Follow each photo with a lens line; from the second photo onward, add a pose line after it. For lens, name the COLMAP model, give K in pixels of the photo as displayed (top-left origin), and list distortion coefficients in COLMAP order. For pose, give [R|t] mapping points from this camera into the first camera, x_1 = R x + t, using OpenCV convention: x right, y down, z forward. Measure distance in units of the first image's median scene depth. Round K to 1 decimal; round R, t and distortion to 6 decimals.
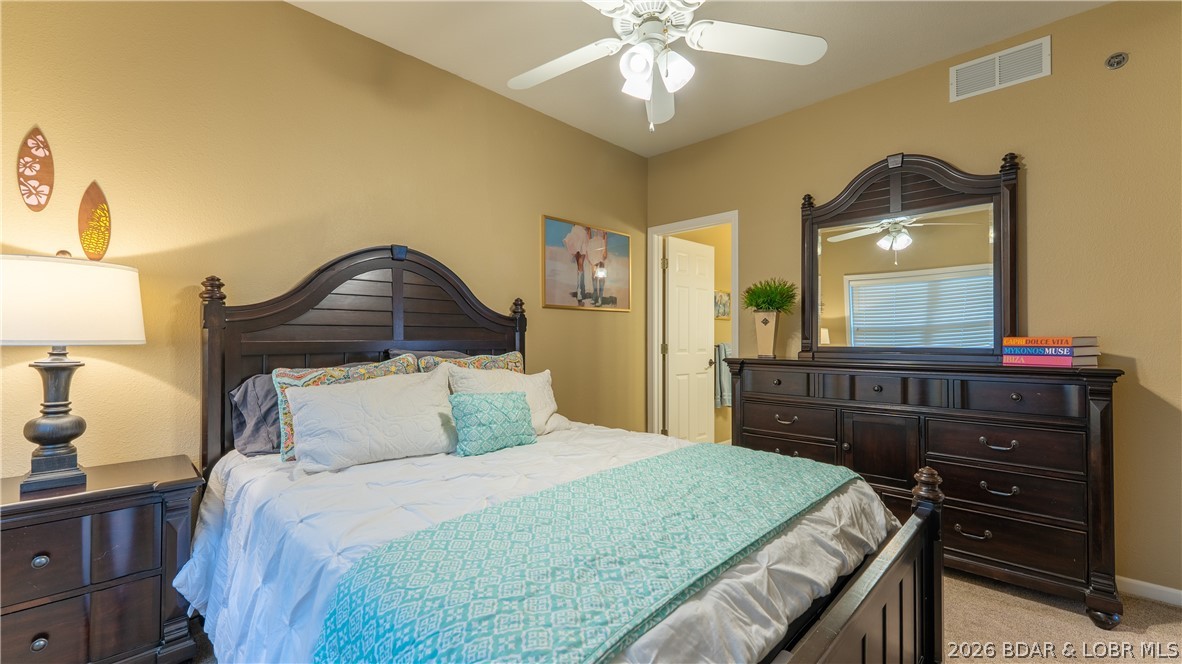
lens RADIAL K [[483.8, 0, 589.6], [0, 483.8, 330.4], [0, 0, 1]] dist [-0.006561, 0.000136]
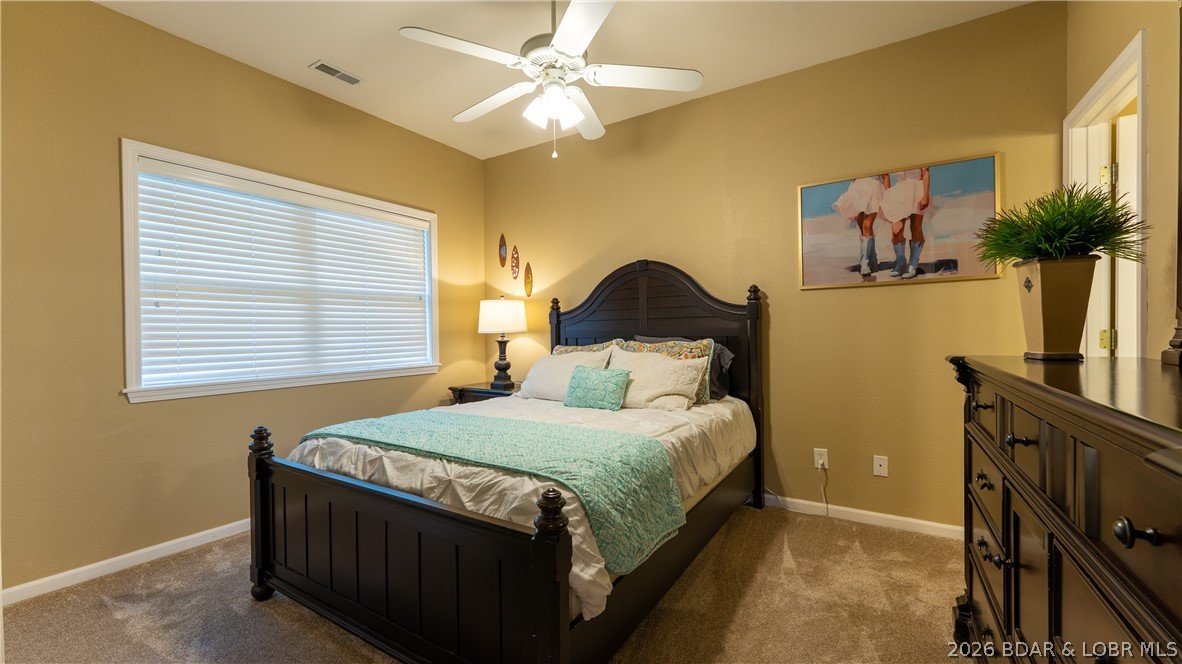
lens RADIAL K [[483.8, 0, 589.7], [0, 483.8, 339.2], [0, 0, 1]] dist [-0.006561, 0.000136]
pose [[0.191836, 0.003425, -0.981421, 1.254125], [0.025517, 0.999638, 0.008477, 0.045355], [0.981095, -0.026669, 0.191679, 0.799956]]
